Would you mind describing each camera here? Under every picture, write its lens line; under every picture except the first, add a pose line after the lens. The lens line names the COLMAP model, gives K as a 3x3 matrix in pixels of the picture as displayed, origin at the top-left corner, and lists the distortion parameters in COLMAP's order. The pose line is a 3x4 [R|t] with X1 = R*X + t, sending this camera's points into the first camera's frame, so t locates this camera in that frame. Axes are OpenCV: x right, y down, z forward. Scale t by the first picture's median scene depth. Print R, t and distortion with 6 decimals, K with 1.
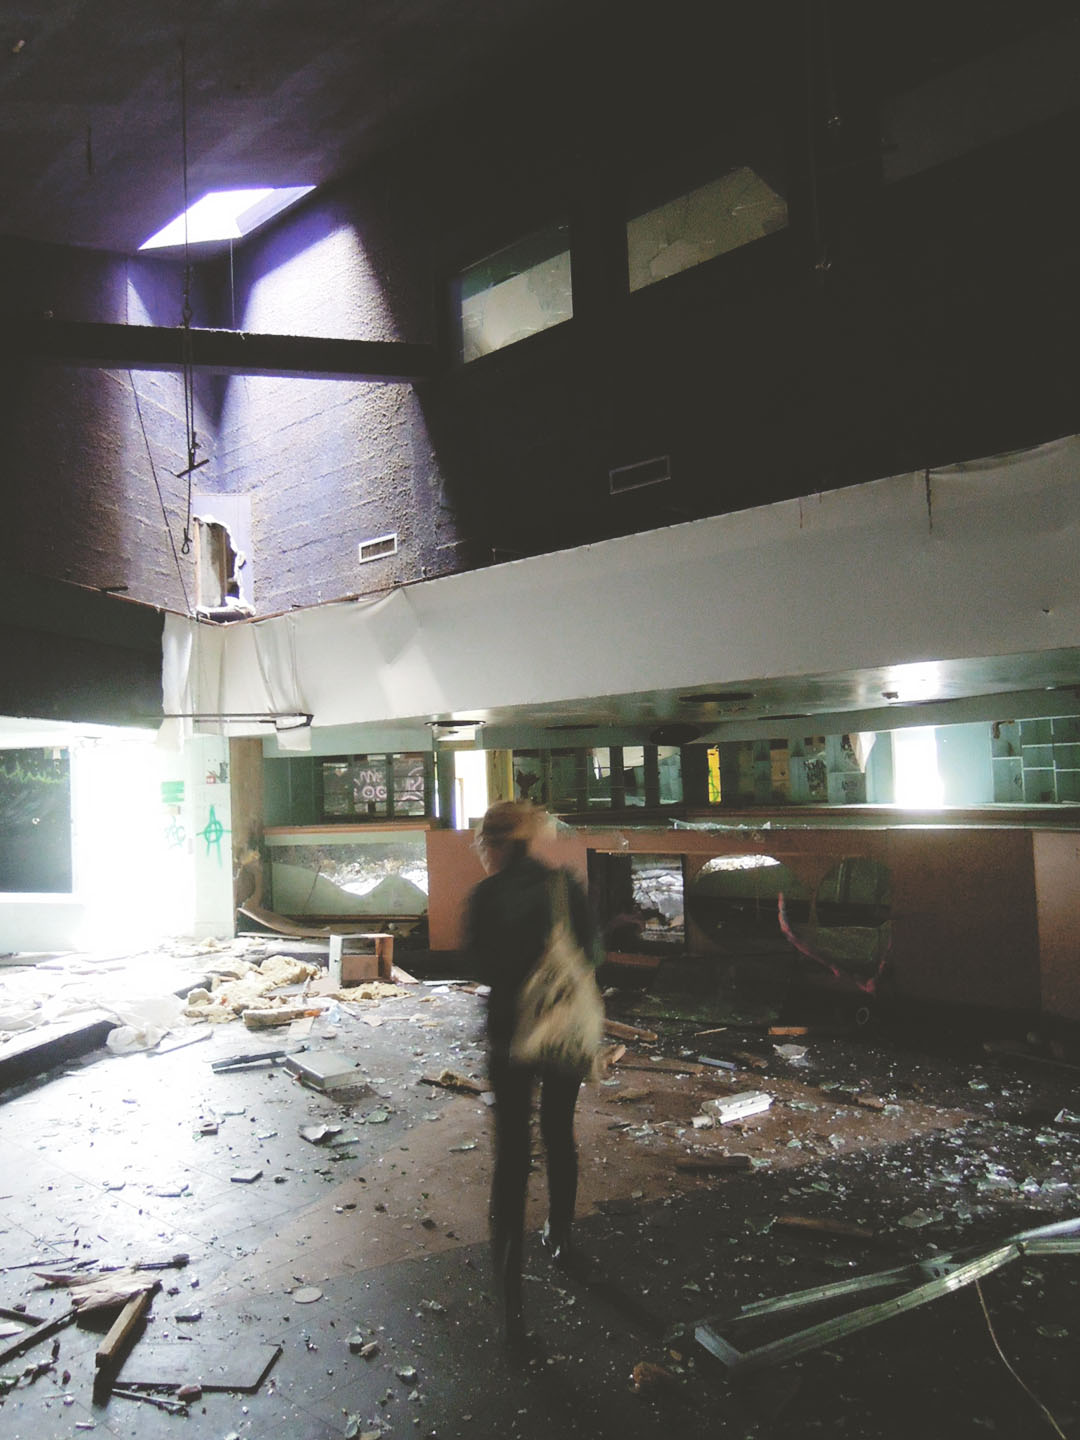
lens RADIAL K [[1033.6, 0, 544.4], [0, 1033.6, 730.6], [0, 0, 1]] dist [-0.030916, -0.000187]
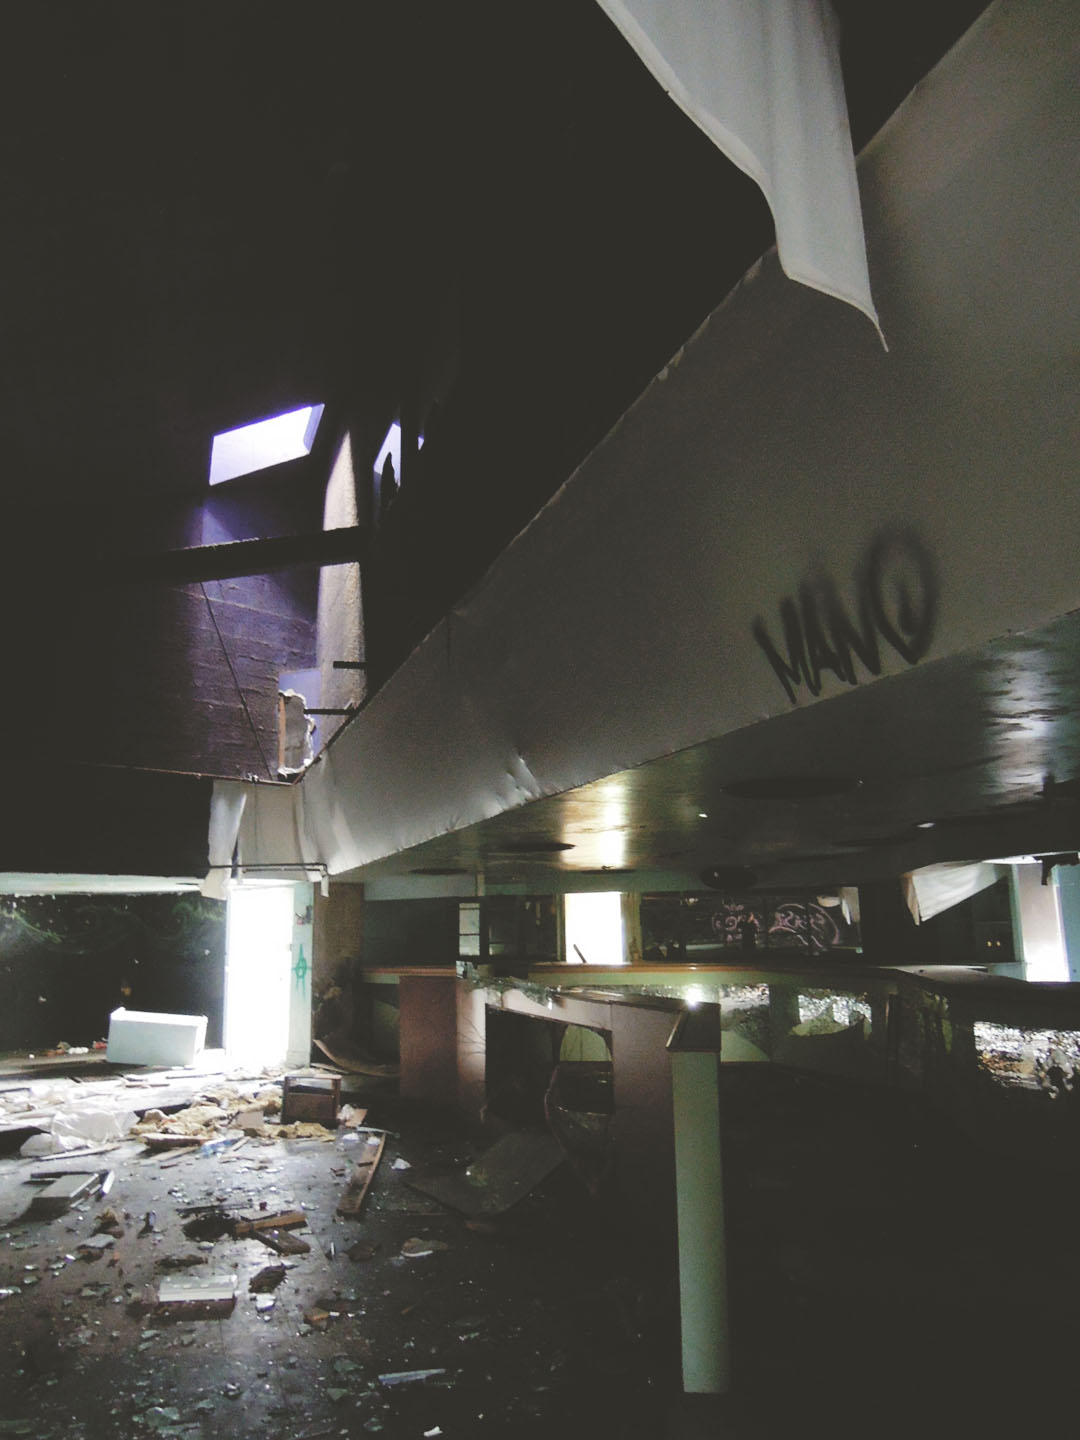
lens RADIAL K [[1033.6, 0, 544.4], [0, 1033.6, 730.6], [0, 0, 1]] dist [-0.030916, -0.000187]
pose [[0.867606, -0.073290, -0.491822, 0.489842], [0.014900, 0.992466, -0.121610, -0.018159], [0.497029, 0.098181, 0.862161, 0.145790]]
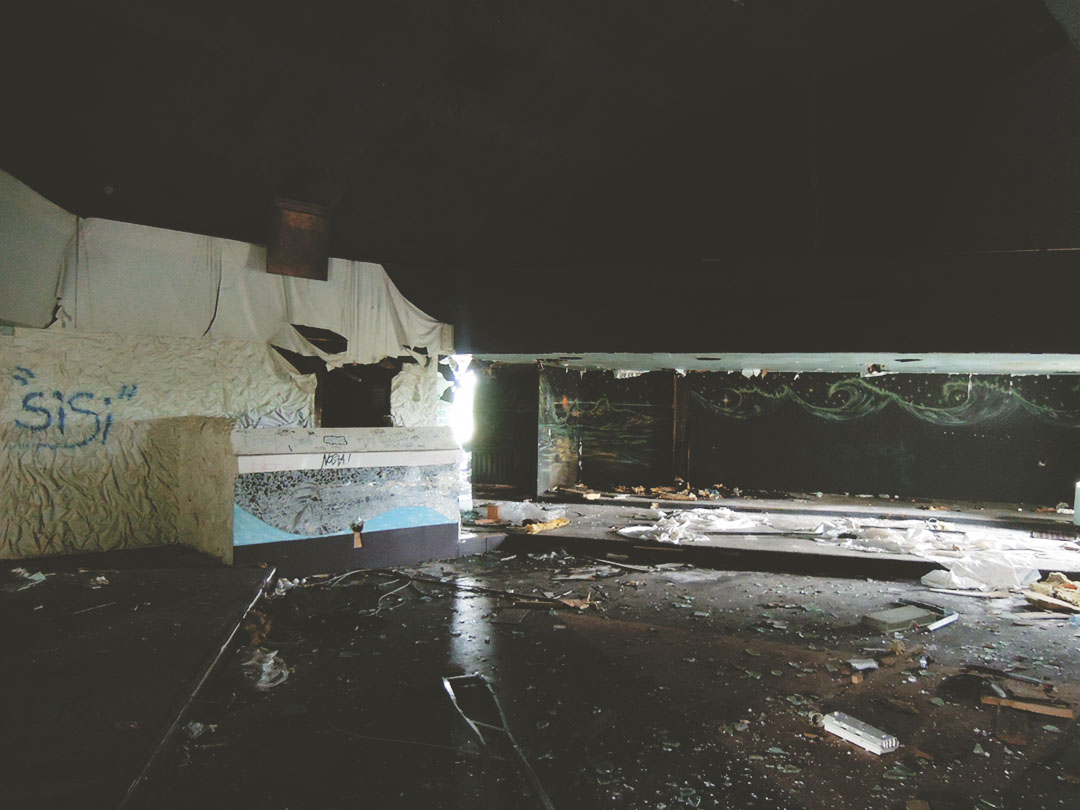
lens RADIAL K [[775.2, 0, 540.1], [0, 775.2, 409.4], [0, 0, 1]] dist [-0.030916, -0.000187]
pose [[-0.127245, 0.044382, -0.990878, 0.479880], [0.035058, 0.998575, 0.040225, 0.001560], [0.991252, -0.029619, -0.128620, 0.401411]]
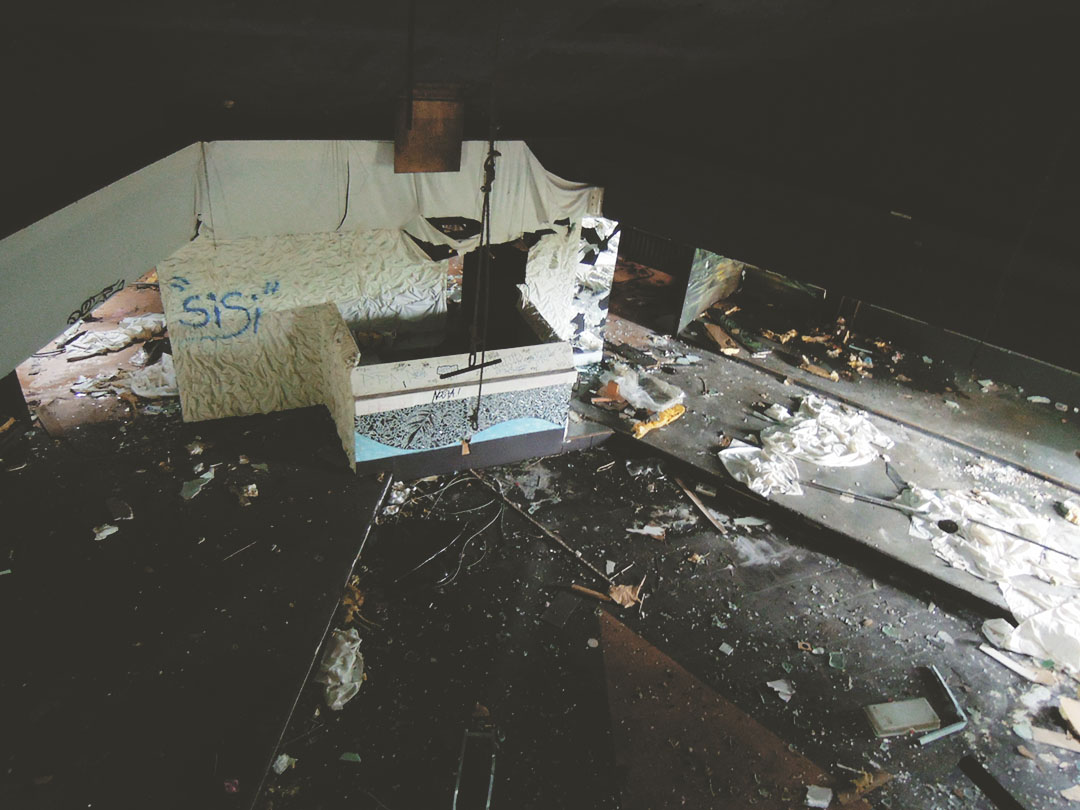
lens RADIAL K [[775.9, 0, 540.0], [0, 775.9, 405.0], [0, 0, 1]] dist [-0.065417, 0.077789]
pose [[-0.417648, 0.495349, -0.761708, 0.348247], [-0.041907, 0.826930, 0.560742, -0.360452], [0.907642, 0.266114, -0.324606, 0.458482]]
